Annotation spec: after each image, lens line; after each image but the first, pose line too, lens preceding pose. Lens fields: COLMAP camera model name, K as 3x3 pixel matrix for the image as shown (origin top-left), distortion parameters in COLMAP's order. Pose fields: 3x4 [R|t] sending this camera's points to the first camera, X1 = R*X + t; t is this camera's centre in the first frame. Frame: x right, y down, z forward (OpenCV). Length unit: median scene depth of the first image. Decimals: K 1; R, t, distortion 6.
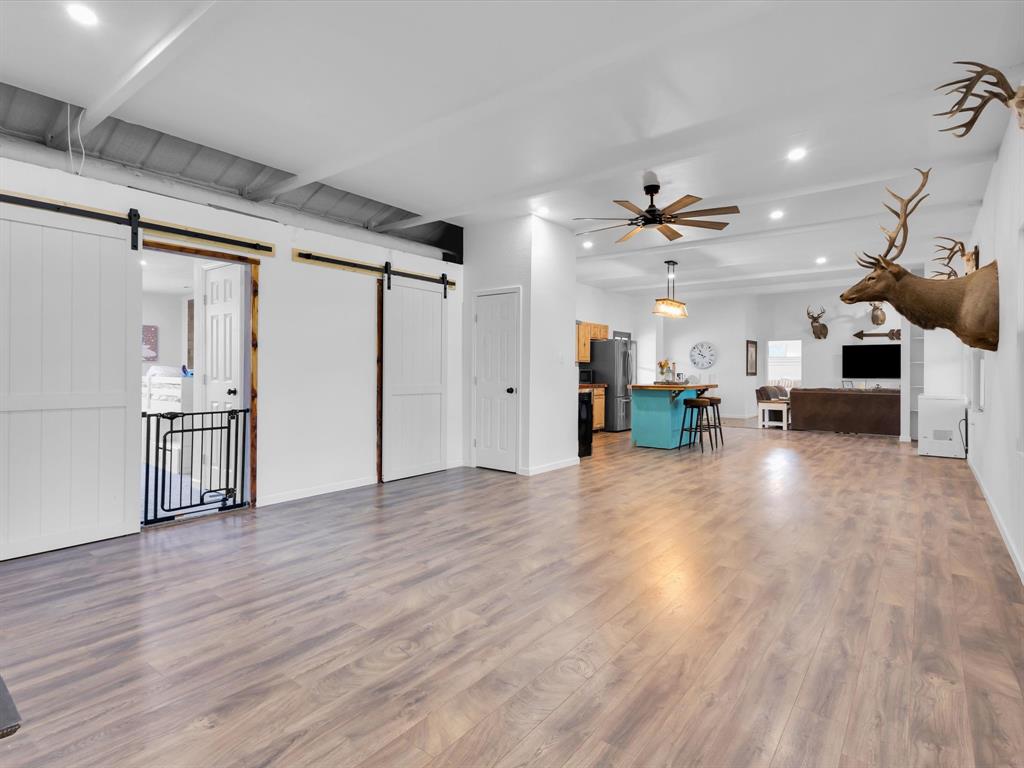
lens RADIAL K [[534.6, 0, 511.0], [0, 534.6, 368.8], [0, 0, 1]] dist [0.009413, -0.002970]
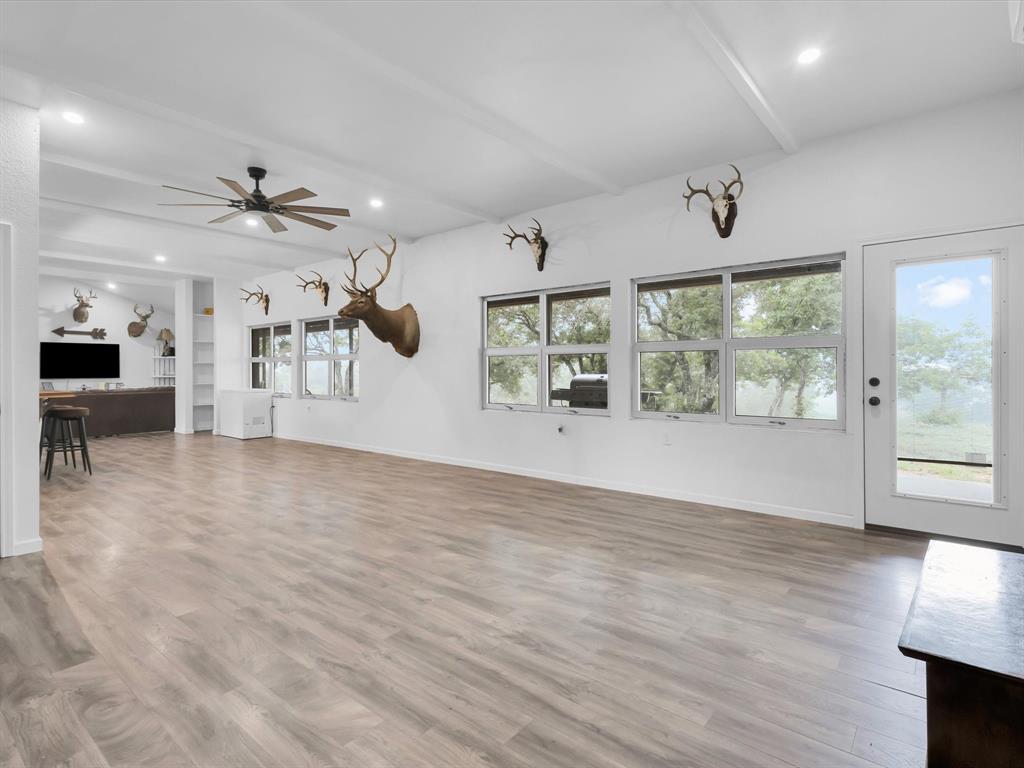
lens RADIAL K [[535.4, 0, 510.0], [0, 535.4, 368.6], [0, 0, 1]] dist [-0.001703, 0.001231]
pose [[0.031594, -0.002913, 0.999497, -0.857932], [0.002165, 0.999994, 0.002846, -0.002742], [-0.999498, 0.002074, 0.031600, 0.724017]]
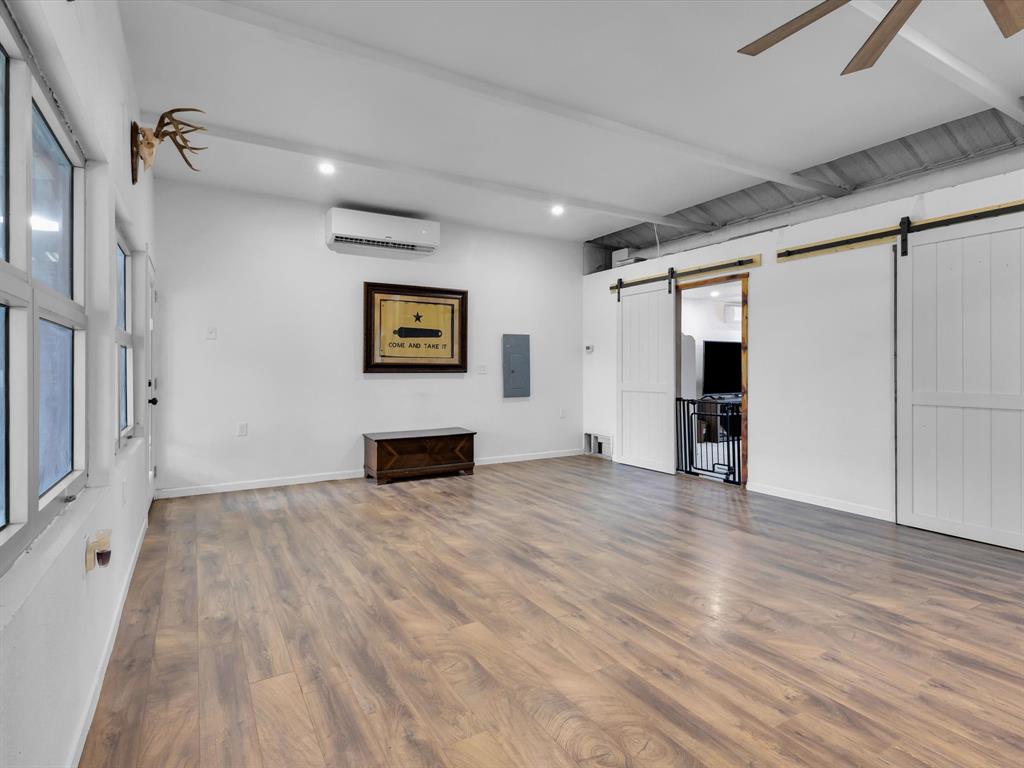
lens RADIAL K [[535.4, 0, 510.0], [0, 535.4, 368.6], [0, 0, 1]] dist [-0.001703, 0.001231]
pose [[-0.370216, -0.005916, -0.928927, 0.931674], [0.003388, 0.999964, -0.007719, 0.008488], [0.928939, -0.006004, -0.370183, 1.148310]]
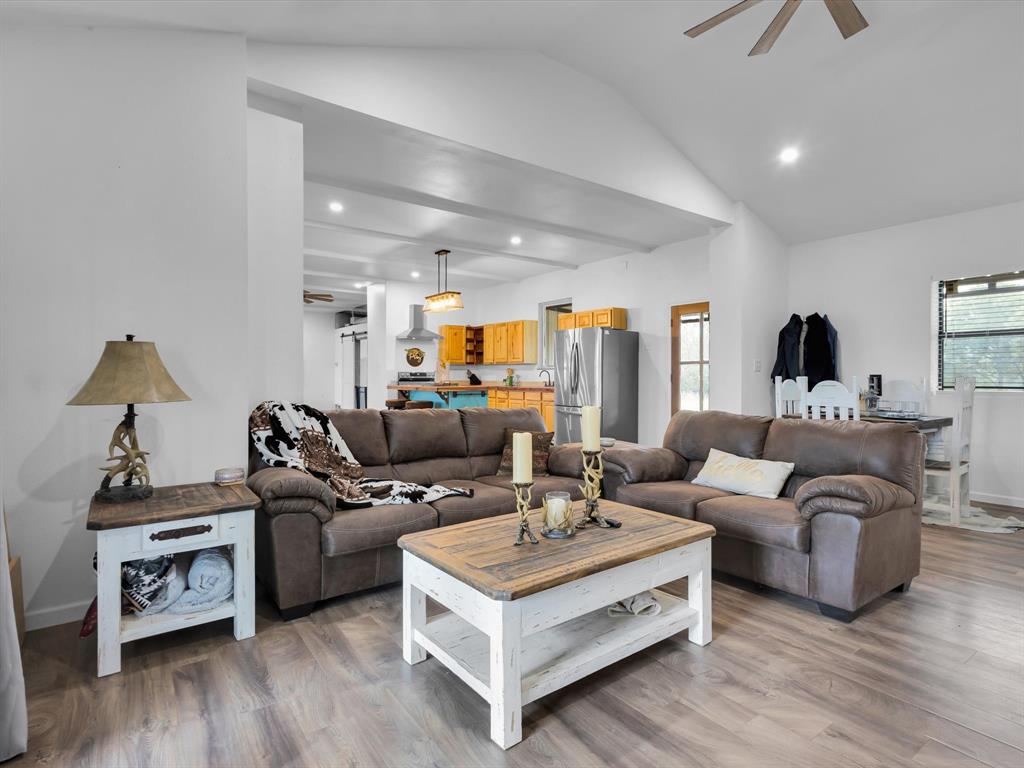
lens RADIAL K [[542.2, 0, 525.4], [0, 542.2, 384.4], [0, 0, 1]] dist [0.012805, 0.000218]
pose [[-0.261020, 0.005793, -0.965316, 2.635406], [-0.001852, 0.999977, 0.006502, 0.046867], [0.965332, 0.003485, -0.261003, 3.149312]]
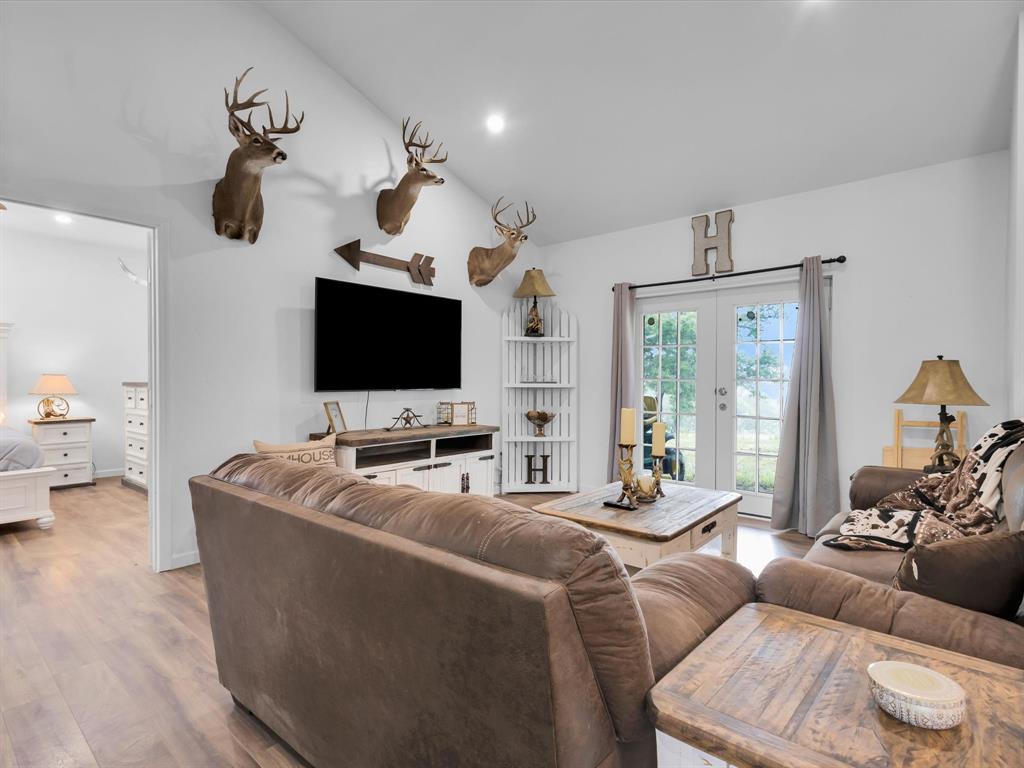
lens RADIAL K [[526.4, 0, 512.0], [0, 526.4, 384.0], [0, 0, 1]] dist [0.009445, 0.001068]
pose [[0.043611, -0.014791, 0.998939, 1.235082], [-0.007431, 0.999858, 0.015129, 0.030030], [-0.999021, -0.008083, 0.043494, 3.193942]]
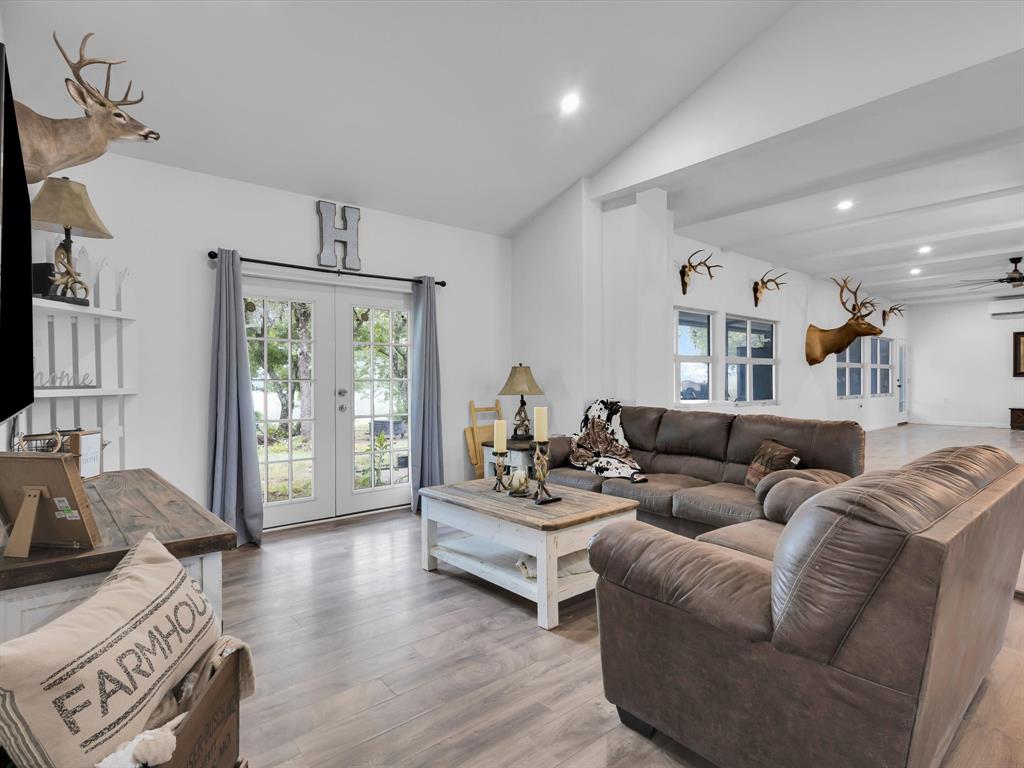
lens RADIAL K [[528.6, 0, 512.0], [0, 528.6, 384.0], [0, 0, 1]] dist [0.011058, 0.000157]
pose [[-0.978116, -0.003071, 0.208039, 1.877606], [-0.001857, 0.999980, 0.006032, 0.035860], [-0.208053, 0.005514, -0.978102, 3.851910]]
